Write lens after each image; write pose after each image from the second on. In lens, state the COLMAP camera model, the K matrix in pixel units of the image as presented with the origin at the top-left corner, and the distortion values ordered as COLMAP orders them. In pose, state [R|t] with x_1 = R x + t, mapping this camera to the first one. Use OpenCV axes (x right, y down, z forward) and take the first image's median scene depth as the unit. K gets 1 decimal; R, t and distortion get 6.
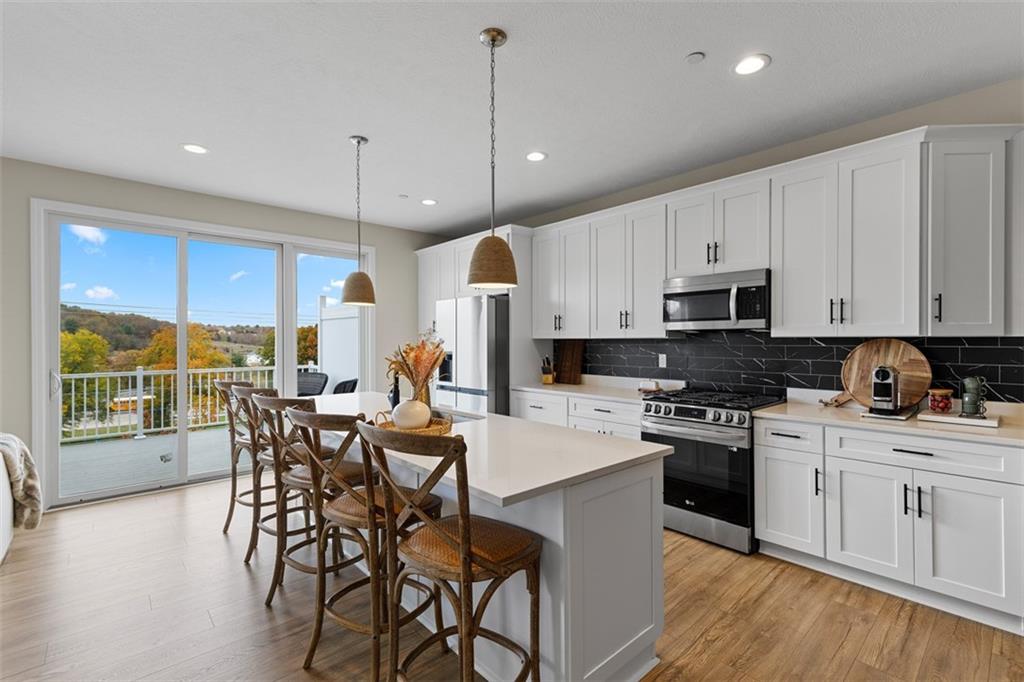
lens RADIAL K [[466.2, 0, 505.8], [0, 466.2, 340.2], [0, 0, 1]] dist [0.014976, -0.000265]
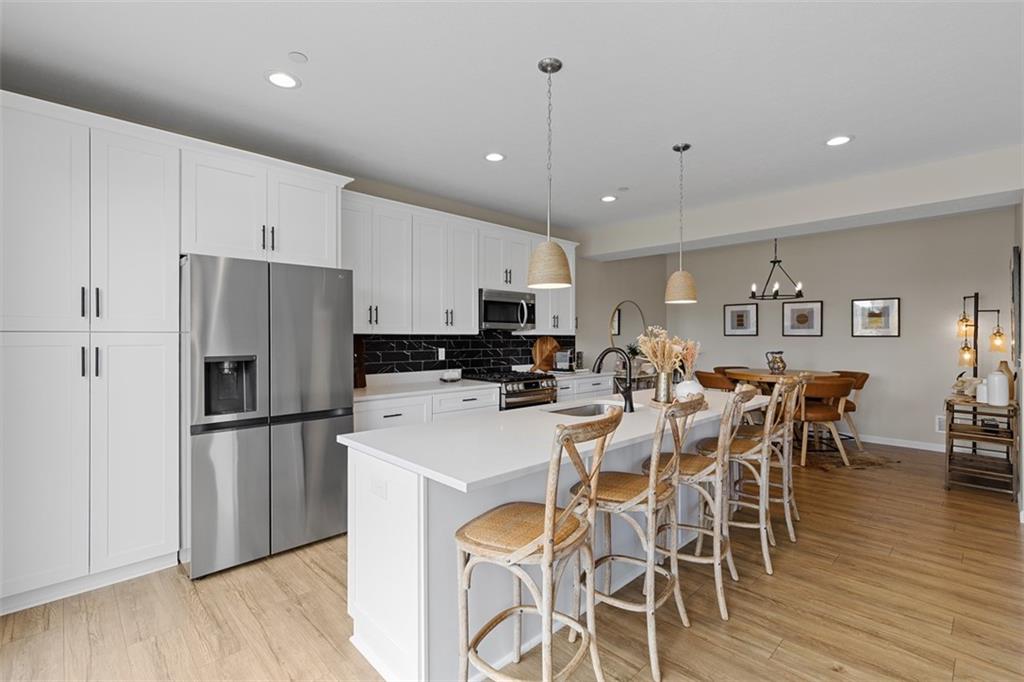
lens RADIAL K [[466.2, 0, 506.0], [0, 466.2, 340.2], [0, 0, 1]] dist [0.014976, -0.000265]
pose [[-0.034160, -0.004187, 0.999408, -0.831420], [-0.003310, 0.999986, 0.004076, 0.004514], [-0.999411, -0.003169, -0.034174, 0.880511]]
